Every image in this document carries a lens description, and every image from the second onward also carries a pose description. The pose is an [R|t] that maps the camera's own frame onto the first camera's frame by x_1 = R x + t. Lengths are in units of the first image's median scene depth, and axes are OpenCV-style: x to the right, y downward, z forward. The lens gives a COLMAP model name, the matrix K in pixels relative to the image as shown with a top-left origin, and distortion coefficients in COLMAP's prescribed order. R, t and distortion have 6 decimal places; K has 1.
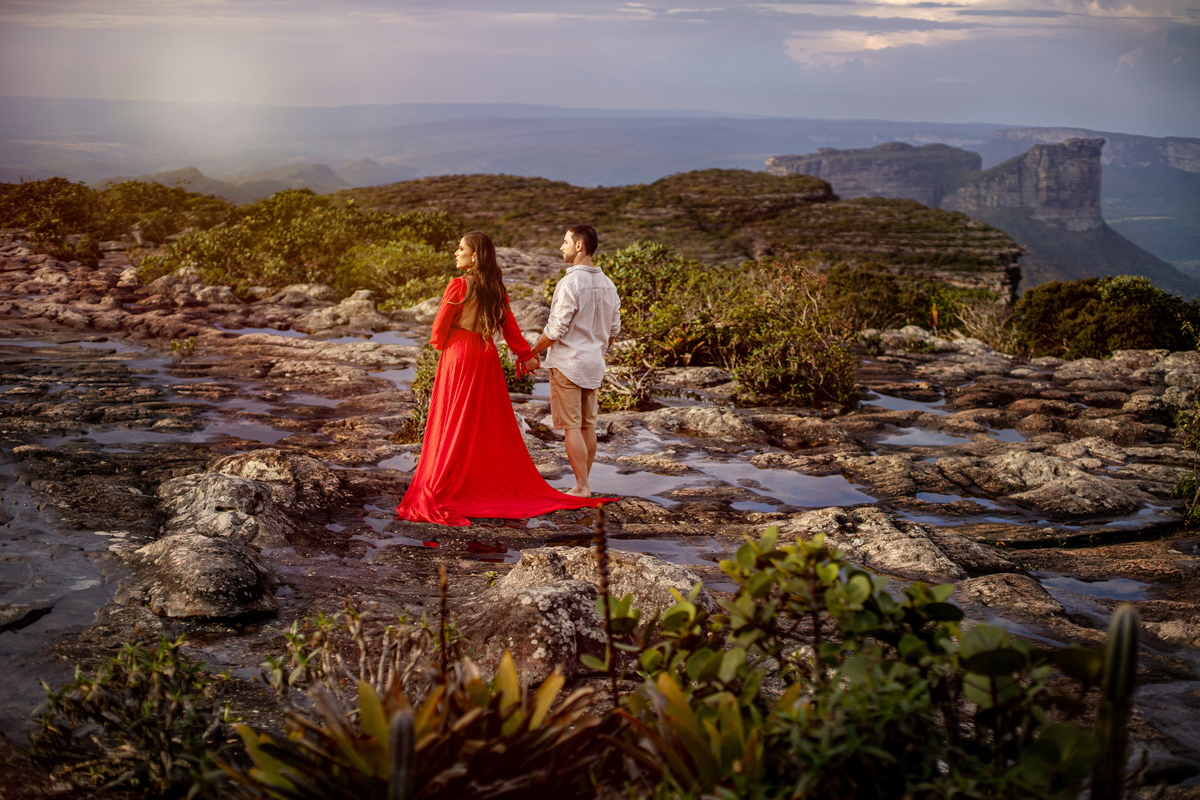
lens RADIAL K [[1782.1, 0, 600.0], [0, 1782.1, 400.0], [0, 0, 1]] dist [-0.128570, 0.066210]
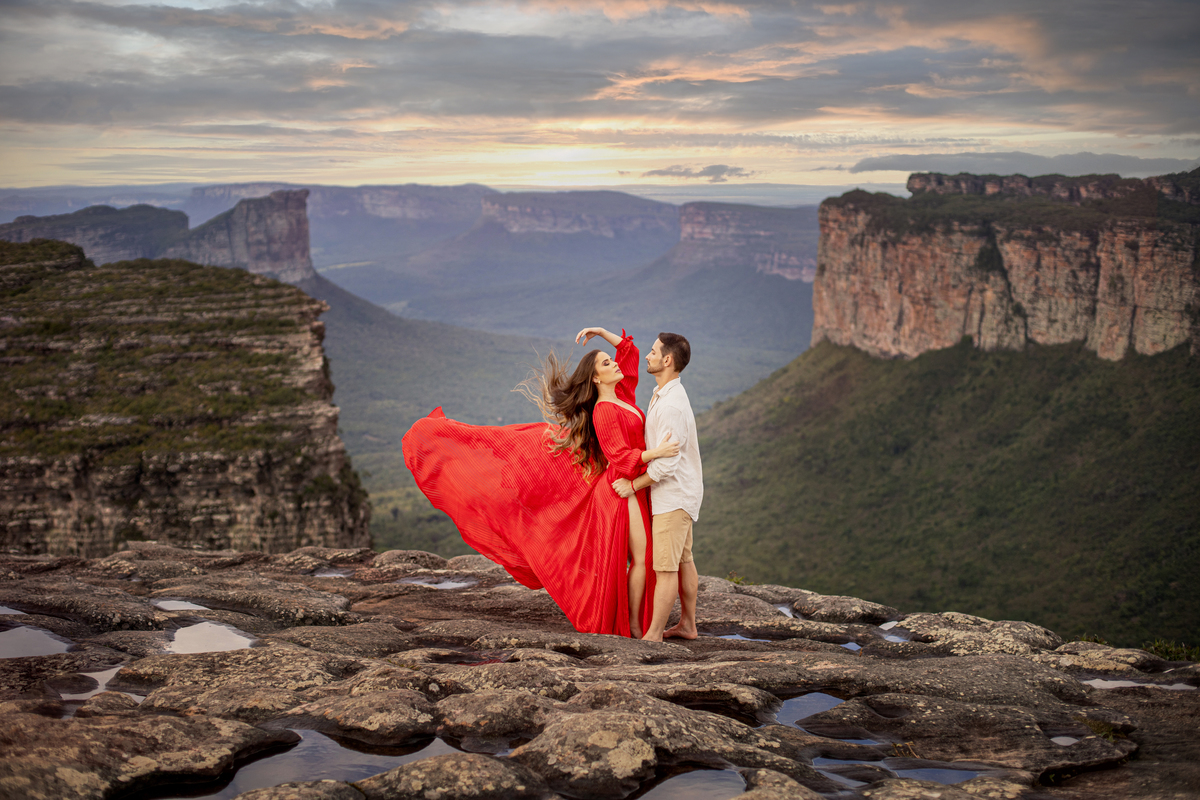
lens RADIAL K [[1782.1, 0, 600.0], [0, 1782.1, 400.0], [0, 0, 1]] dist [-0.128570, 0.066210]
pose [[0.903071, -0.094457, 0.418976, -0.012946], [0.107970, 0.994117, -0.008599, -0.013850], [-0.415699, 0.053003, 0.907956, 0.123769]]
